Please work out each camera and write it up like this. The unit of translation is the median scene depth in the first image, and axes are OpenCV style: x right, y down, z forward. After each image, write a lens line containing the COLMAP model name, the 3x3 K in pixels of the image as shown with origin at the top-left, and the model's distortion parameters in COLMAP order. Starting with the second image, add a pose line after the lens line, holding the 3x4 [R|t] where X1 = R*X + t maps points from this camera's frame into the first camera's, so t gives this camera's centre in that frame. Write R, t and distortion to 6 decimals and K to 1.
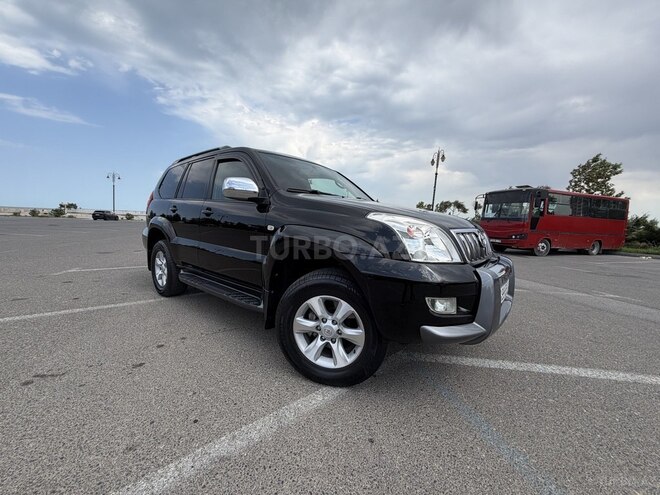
lens RADIAL K [[267.5, 0, 330.0], [0, 267.5, 247.5], [0, 0, 1]] dist [0.000589, 0.000008]
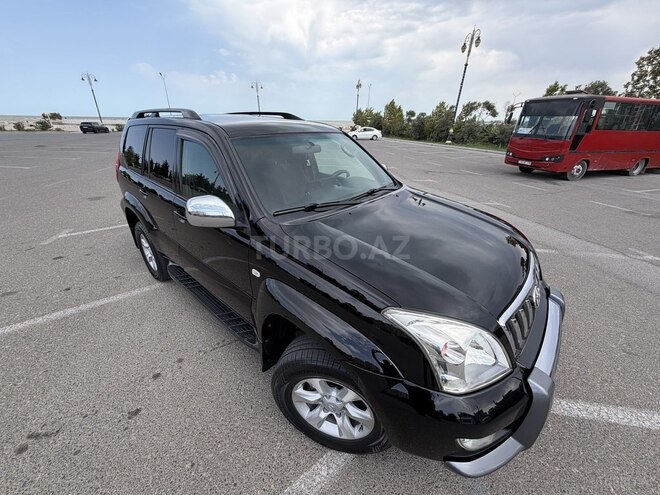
lens RADIAL K [[267.5, 0, 330.0], [0, 267.5, 247.5], [0, 0, 1]] dist [0.000589, 0.000008]
pose [[0.999344, -0.010211, -0.034757, 0.004626], [0.021309, 0.941607, 0.336039, -0.098426], [0.029296, -0.336559, 0.941207, 0.075334]]
